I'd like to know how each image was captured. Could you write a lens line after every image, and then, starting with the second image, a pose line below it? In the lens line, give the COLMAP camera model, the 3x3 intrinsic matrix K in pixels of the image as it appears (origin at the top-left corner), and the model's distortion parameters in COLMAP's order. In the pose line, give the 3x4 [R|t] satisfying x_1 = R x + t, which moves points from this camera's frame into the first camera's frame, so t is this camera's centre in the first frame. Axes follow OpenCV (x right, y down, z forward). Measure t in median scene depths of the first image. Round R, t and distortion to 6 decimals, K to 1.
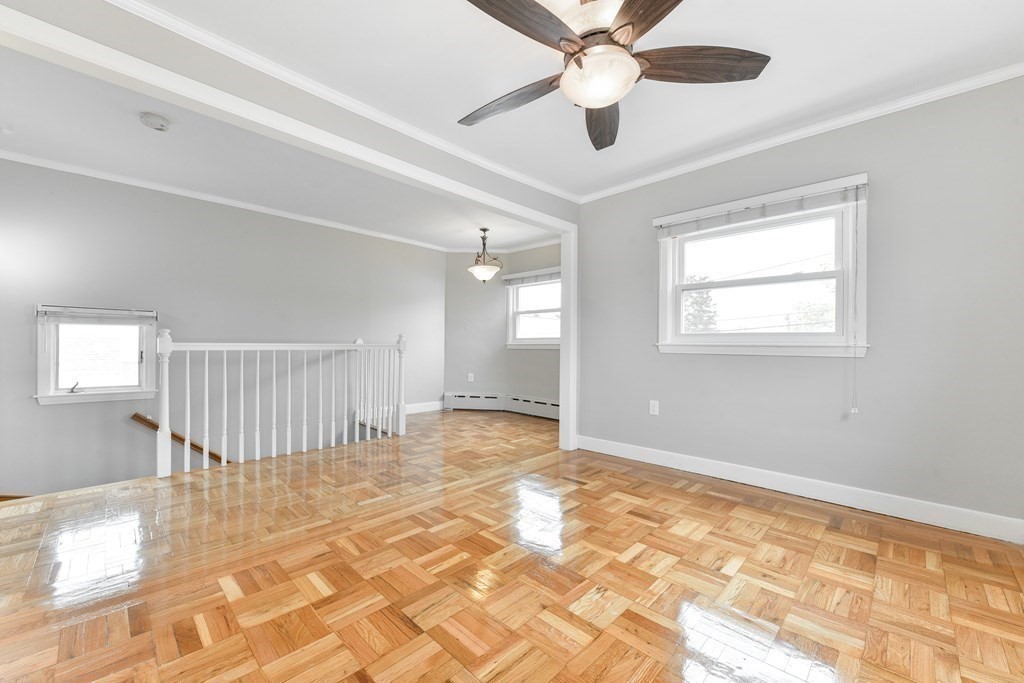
lens RADIAL K [[400.3, 0, 516.0], [0, 400.3, 345.6], [0, 0, 1]] dist [-0.004469, -0.001042]
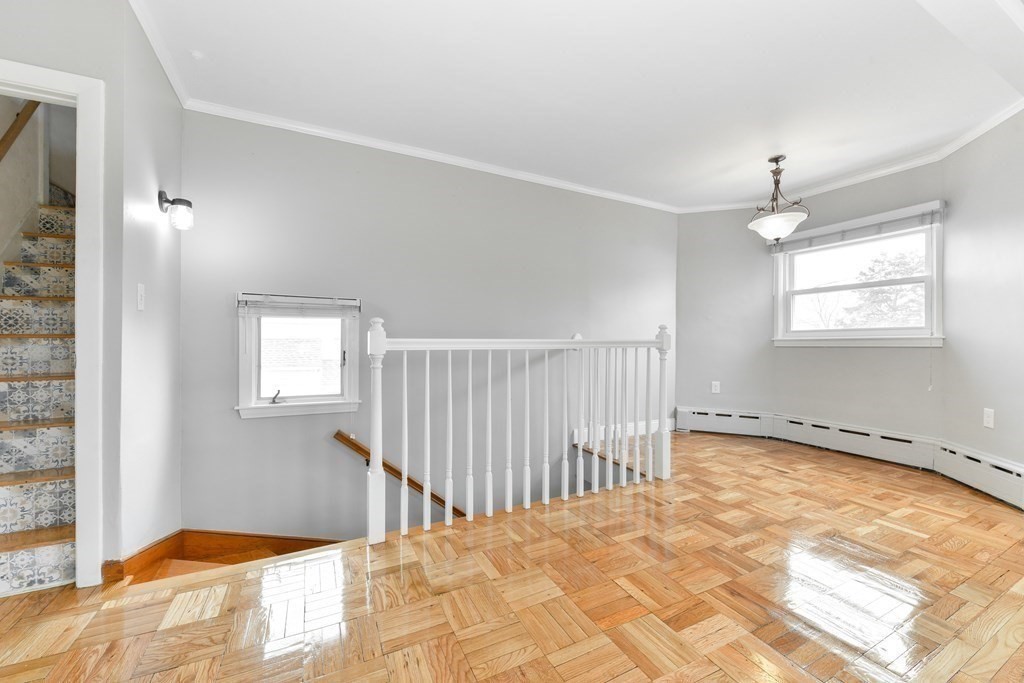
lens RADIAL K [[400.3, 0, 518.7], [0, 400.3, 344.8], [0, 0, 1]] dist [-0.004469, -0.001042]
pose [[0.947698, -0.004693, -0.319133, -0.362642], [0.005525, 0.999983, 0.001701, 0.002788], [0.319119, -0.003375, 0.947708, 0.364001]]
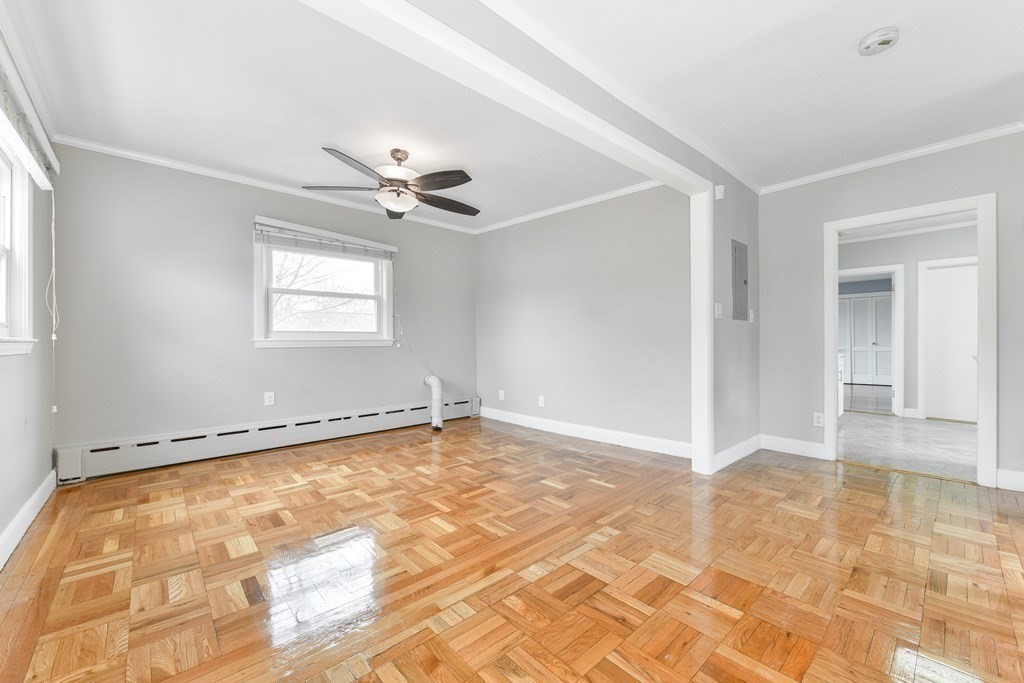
lens RADIAL K [[400.3, 0, 514.2], [0, 400.3, 344.9], [0, 0, 1]] dist [-0.004469, -0.001042]
pose [[-0.998224, -0.005773, 0.059294, -0.197221], [-0.005401, 0.999965, 0.006446, -0.001573], [-0.059329, 0.006114, -0.998220, 1.239671]]
